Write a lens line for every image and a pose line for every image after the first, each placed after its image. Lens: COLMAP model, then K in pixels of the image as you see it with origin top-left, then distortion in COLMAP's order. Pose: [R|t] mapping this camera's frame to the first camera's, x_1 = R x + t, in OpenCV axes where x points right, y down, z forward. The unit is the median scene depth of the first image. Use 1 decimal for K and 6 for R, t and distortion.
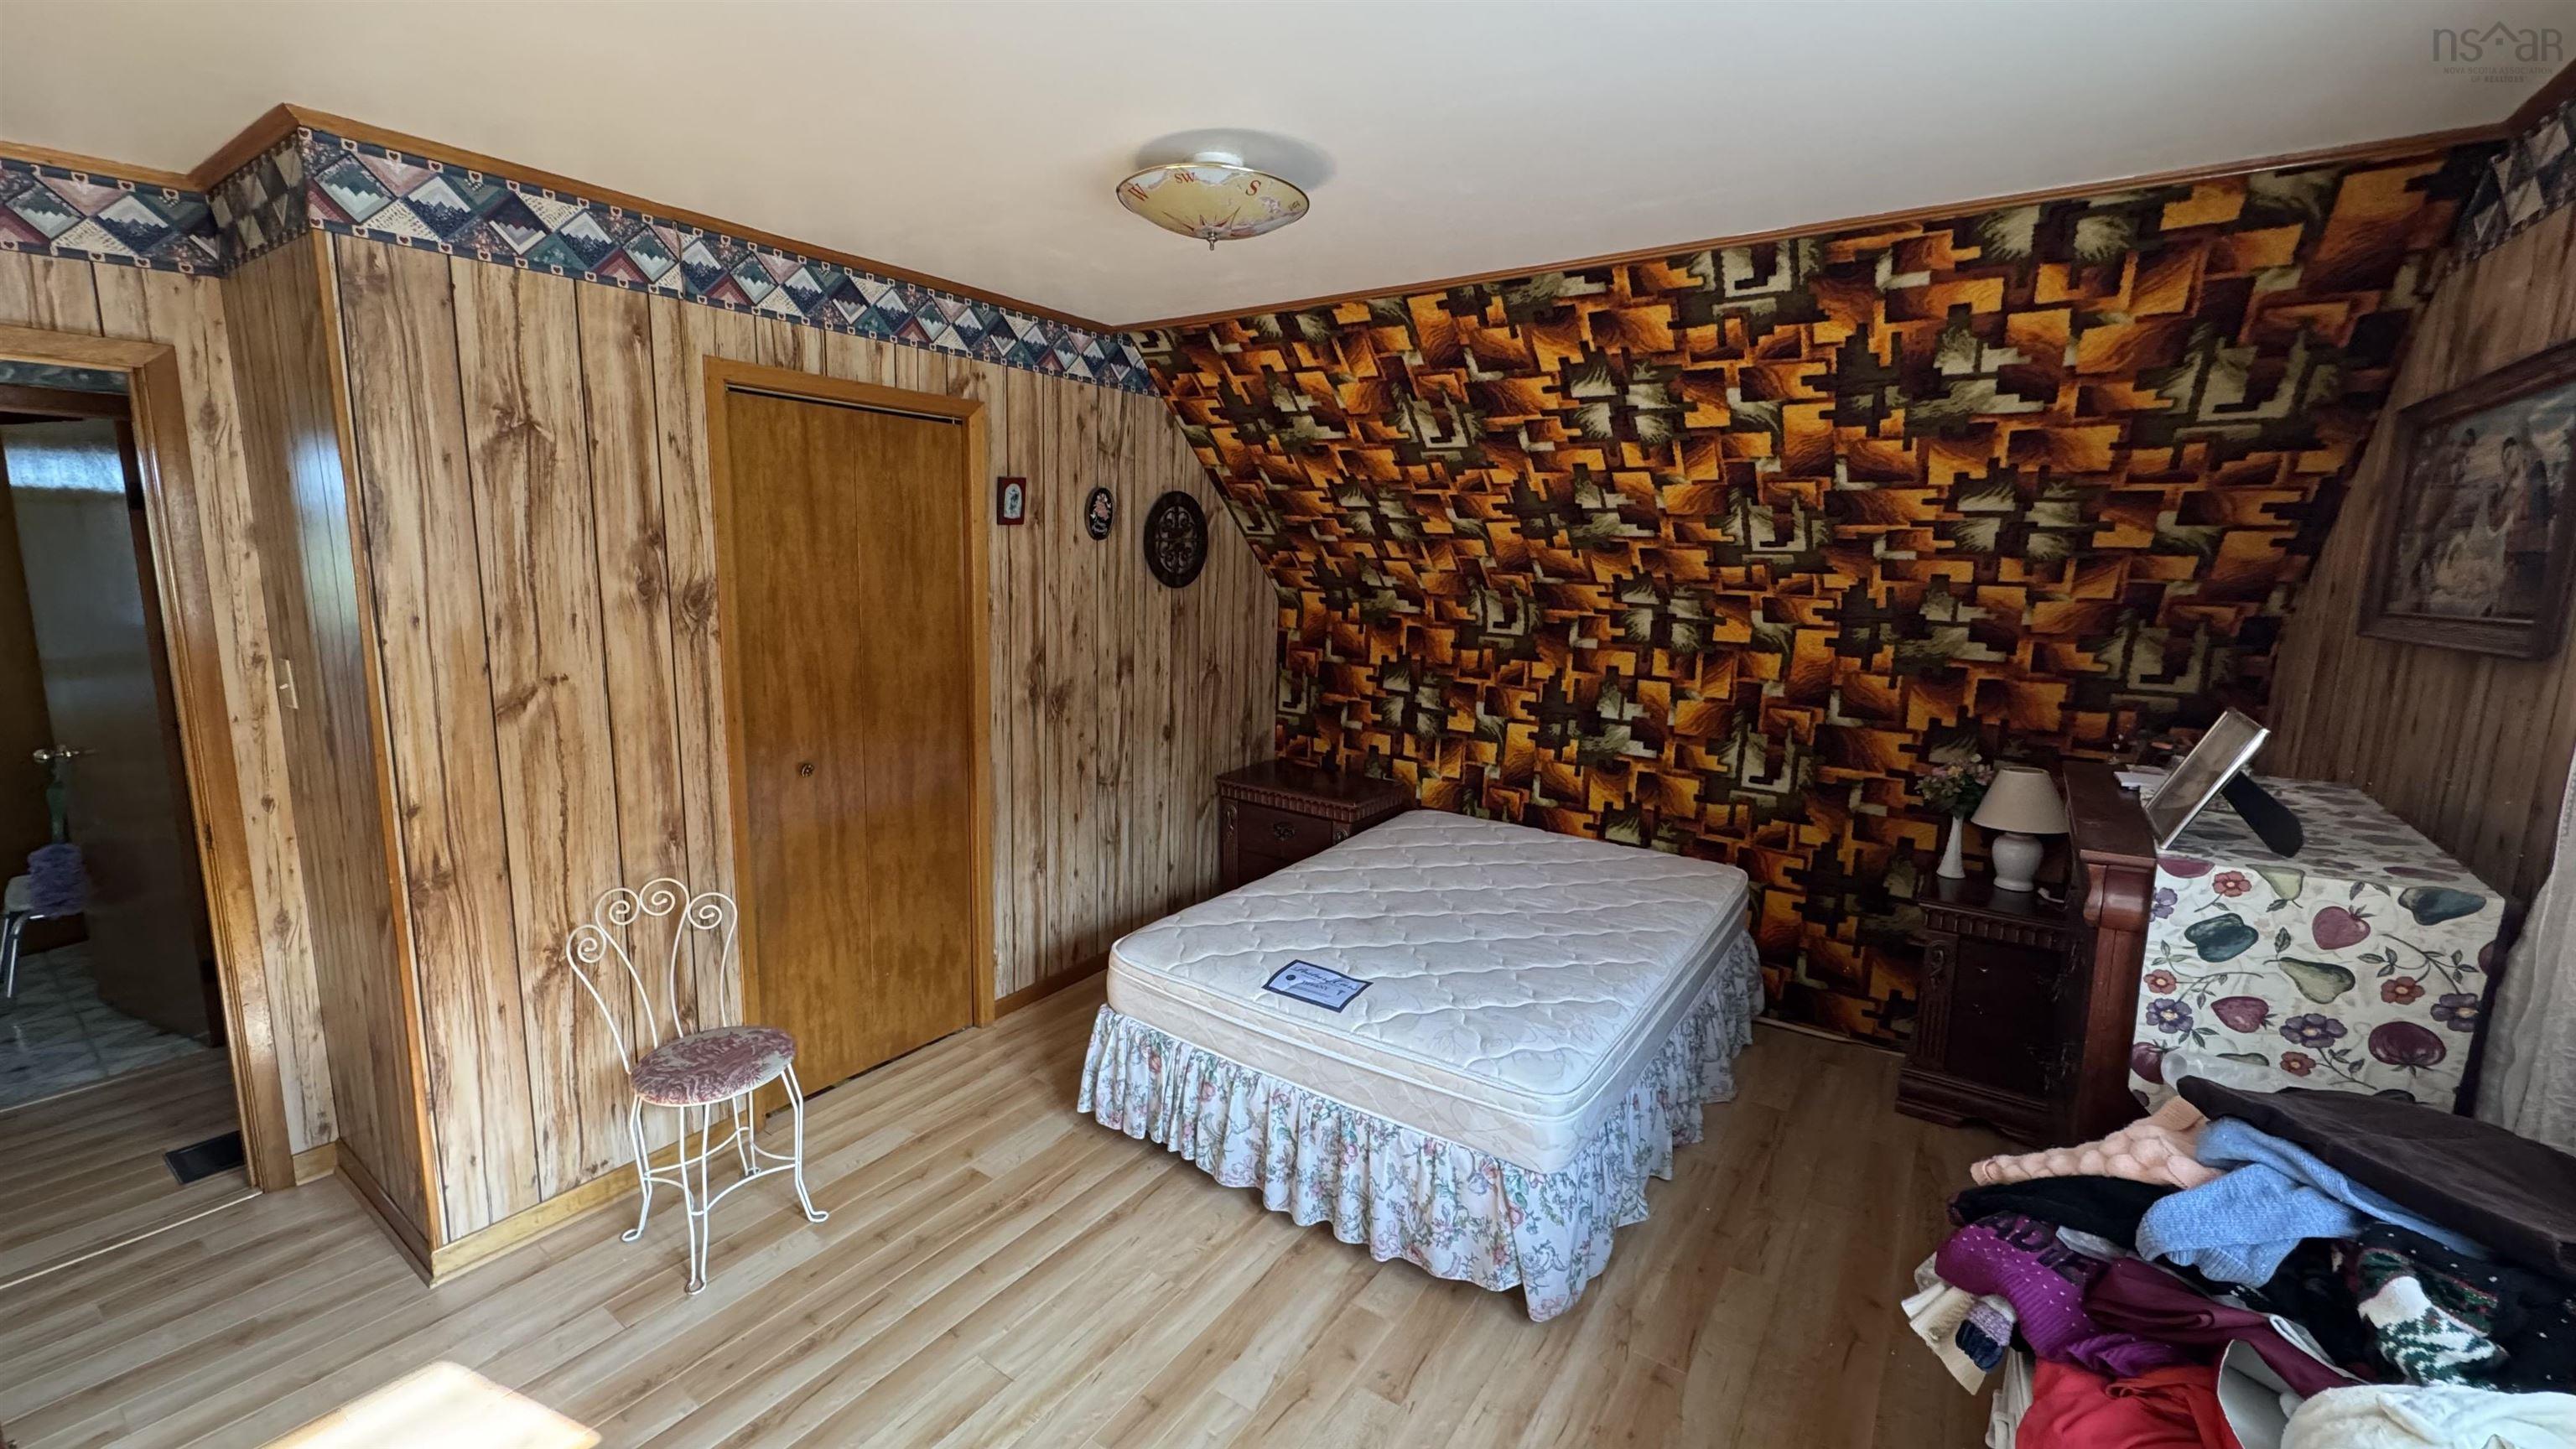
lens RADIAL K [[1031.9, 0, 1288.7], [0, 1031.9, 725.5], [0, 0, 1]] dist [-0.002465, 0.000424]
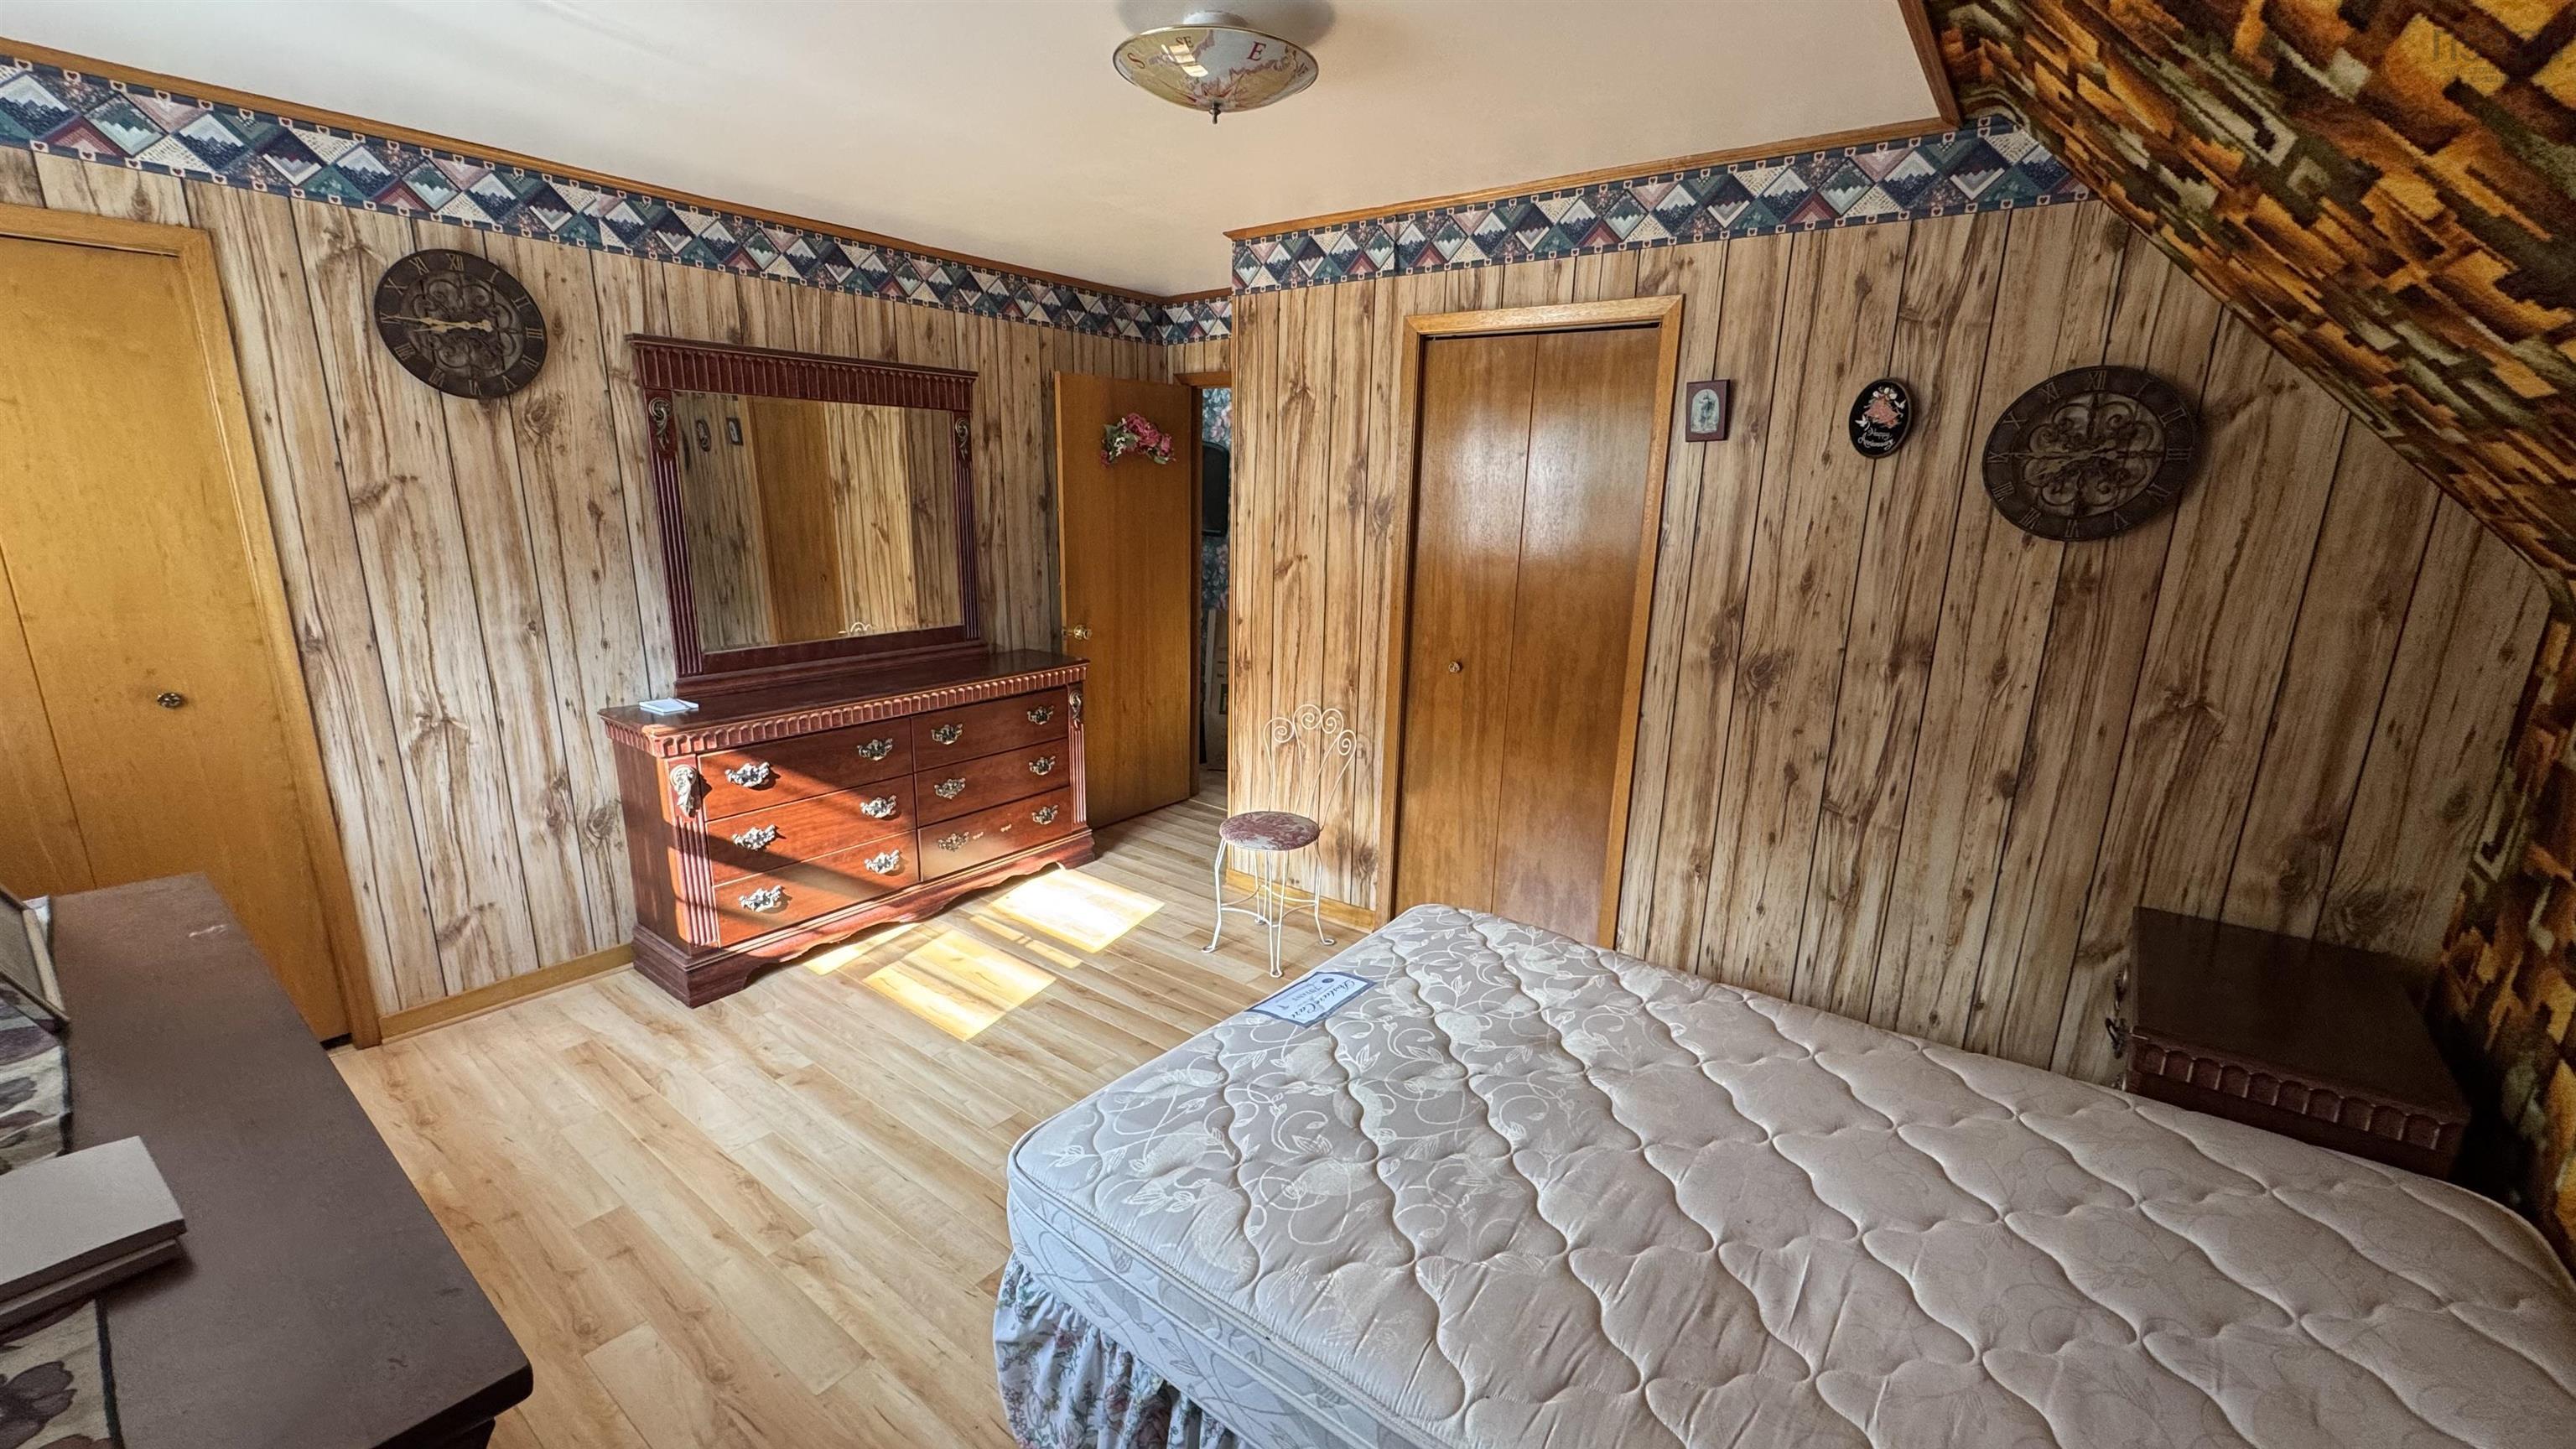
lens RADIAL K [[1031.9, 0, 1290.3], [0, 1031.9, 728.5], [0, 0, 1]] dist [-0.002465, 0.000424]
pose [[-0.054389, 0.210284, -0.976126, 0.643865], [-0.191676, 0.957194, 0.216886, -0.099377], [0.979950, 0.198896, -0.011755, 0.799279]]
